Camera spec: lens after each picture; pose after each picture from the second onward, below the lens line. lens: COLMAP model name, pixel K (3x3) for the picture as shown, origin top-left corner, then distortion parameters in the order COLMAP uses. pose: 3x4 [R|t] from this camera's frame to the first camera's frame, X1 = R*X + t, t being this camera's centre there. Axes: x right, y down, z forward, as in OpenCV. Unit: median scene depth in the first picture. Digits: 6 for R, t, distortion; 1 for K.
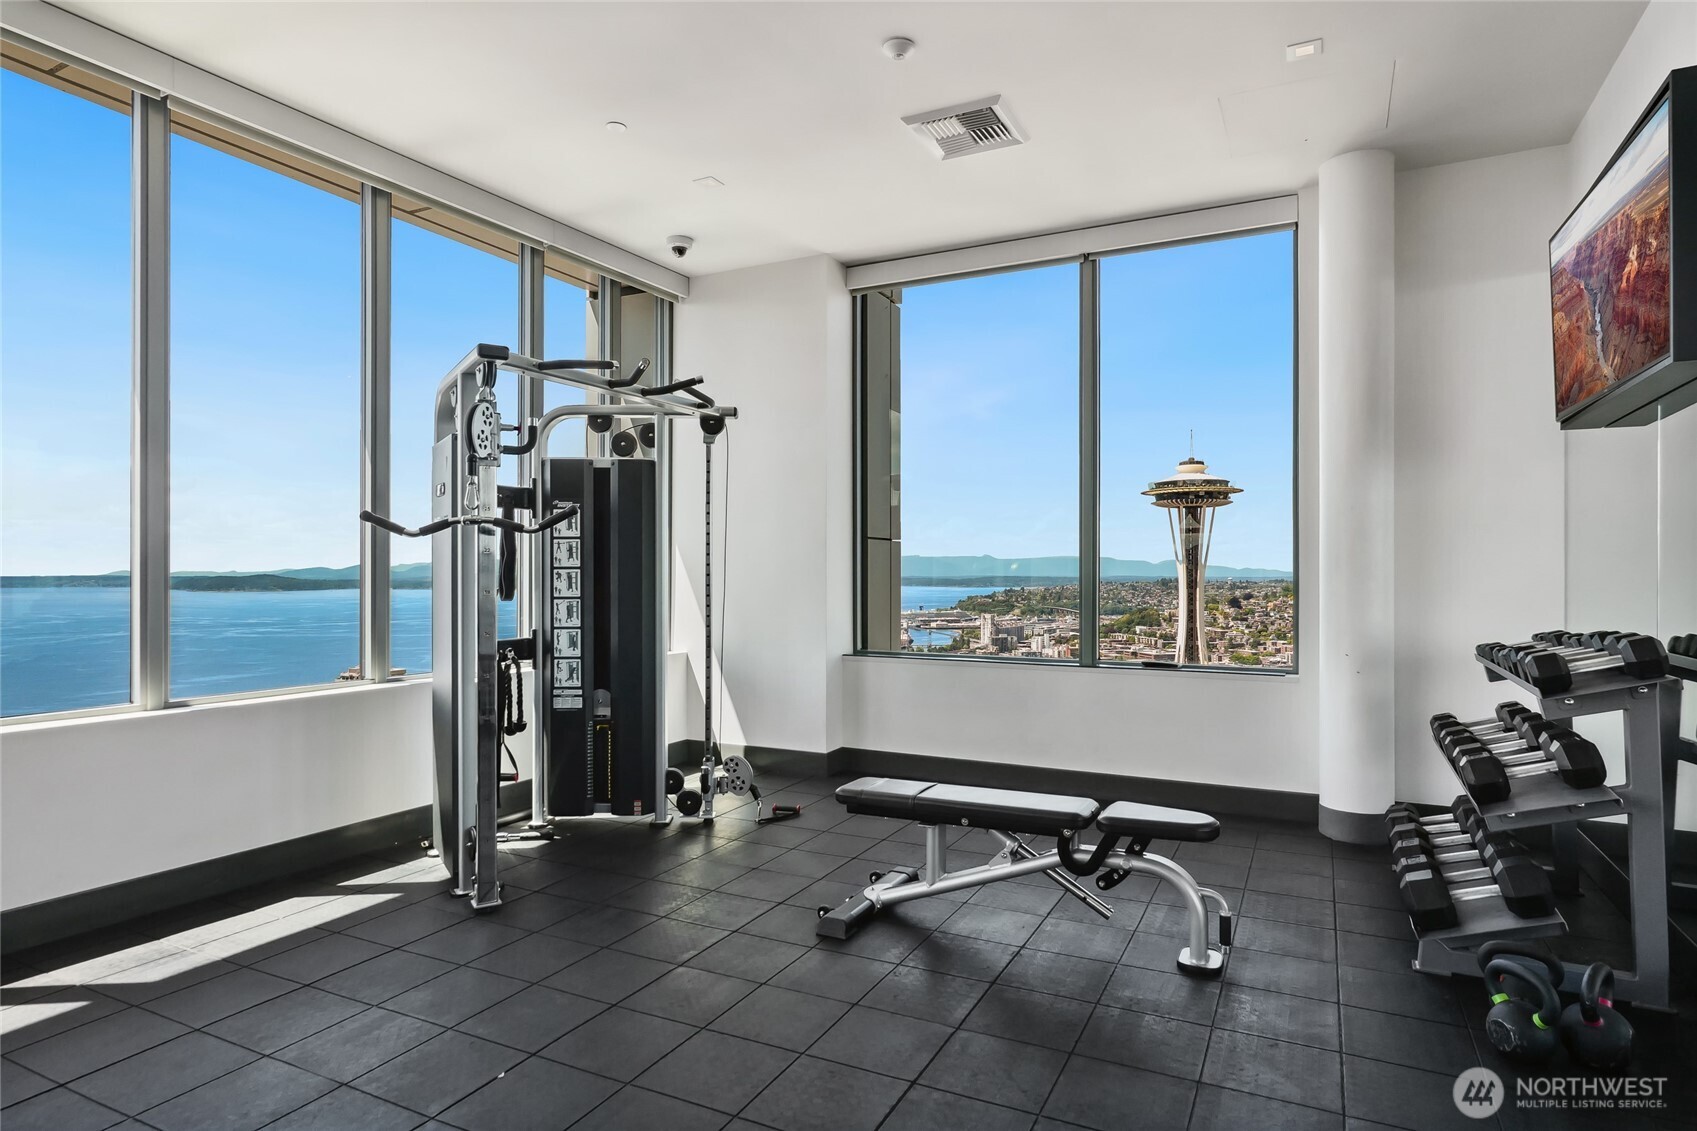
lens RADIAL K [[930.7, 0, 842.0], [0, 930.7, 570.5], [0, 0, 1]] dist [0.001188, 0.000396]
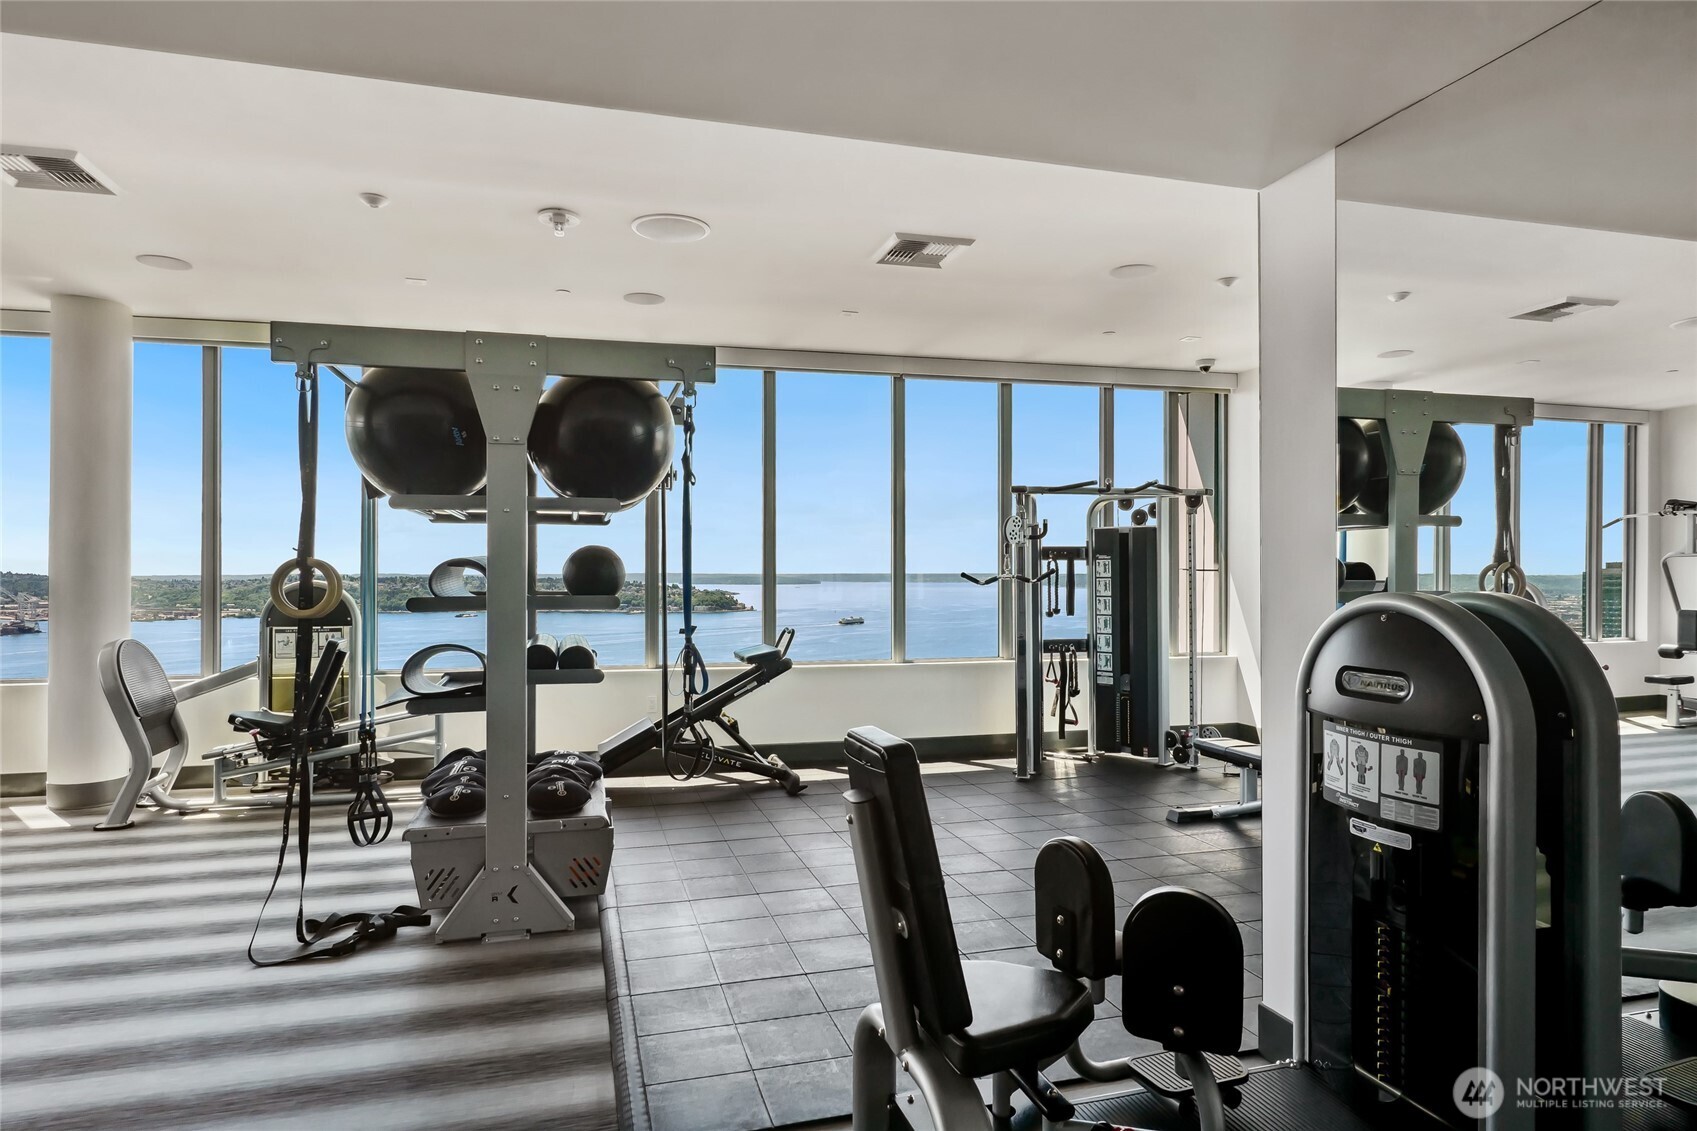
lens RADIAL K [[982.8, 0, 848.3], [0, 982.8, 567.6], [0, 0, 1]] dist [0.000073, 0.000015]
pose [[0.677159, -0.000855, -0.735836, 0.650647], [0.000319, 1.000000, -0.000869, -0.050916], [0.735837, 0.000353, 0.677159, -0.470453]]
